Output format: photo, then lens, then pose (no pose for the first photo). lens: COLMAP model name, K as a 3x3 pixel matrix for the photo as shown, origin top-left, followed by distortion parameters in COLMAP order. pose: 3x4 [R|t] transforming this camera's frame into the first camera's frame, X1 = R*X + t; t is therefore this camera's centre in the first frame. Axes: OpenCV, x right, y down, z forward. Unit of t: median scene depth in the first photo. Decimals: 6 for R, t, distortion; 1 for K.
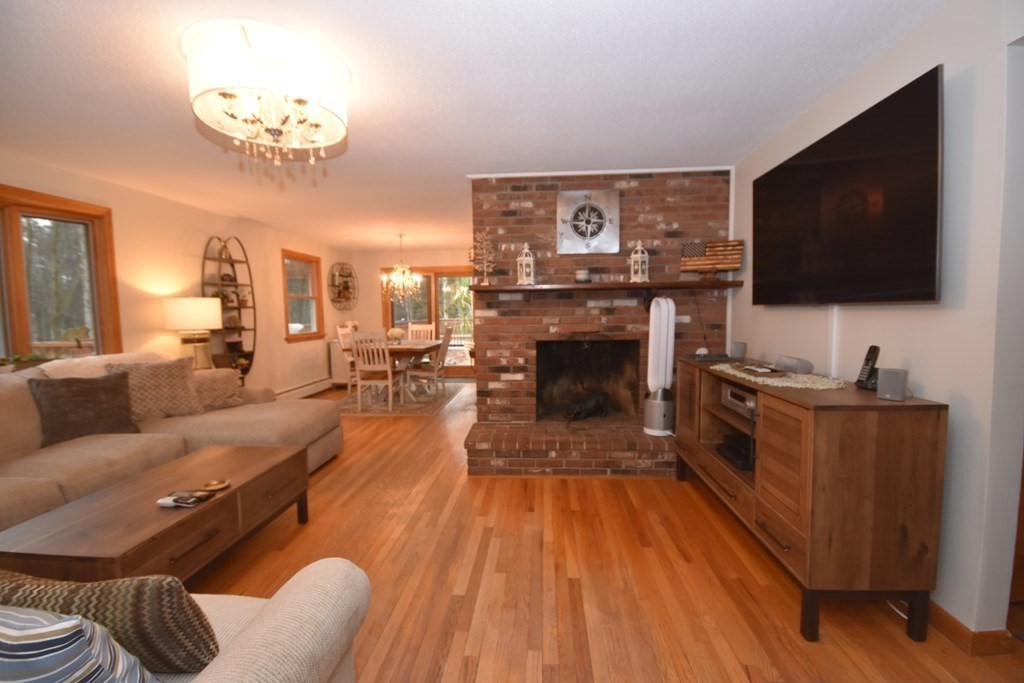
lens RADIAL K [[469.6, 0, 512.0], [0, 469.6, 341.5], [0, 0, 1]] dist [-0.001401, -0.000423]
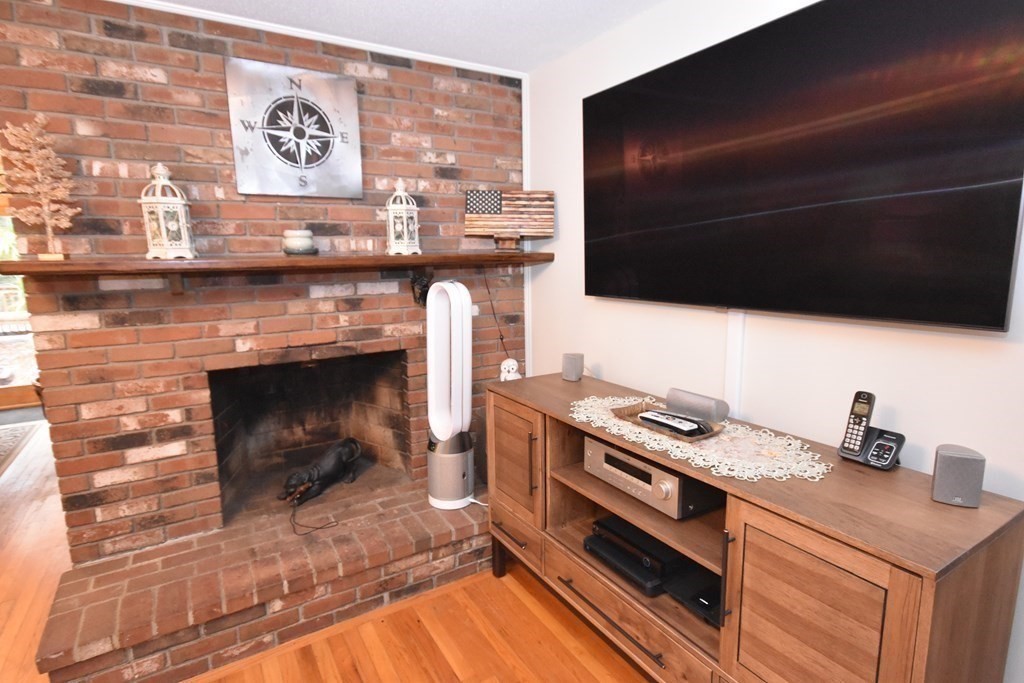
lens RADIAL K [[530.6, 0, 513.4], [0, 530.6, 344.5], [0, 0, 1]] dist [0.013806, -0.000528]
pose [[0.812709, -0.098639, 0.574260, -0.006033], [0.040019, 0.992689, 0.113876, -0.082245], [-0.581294, -0.069567, 0.810714, 0.374270]]
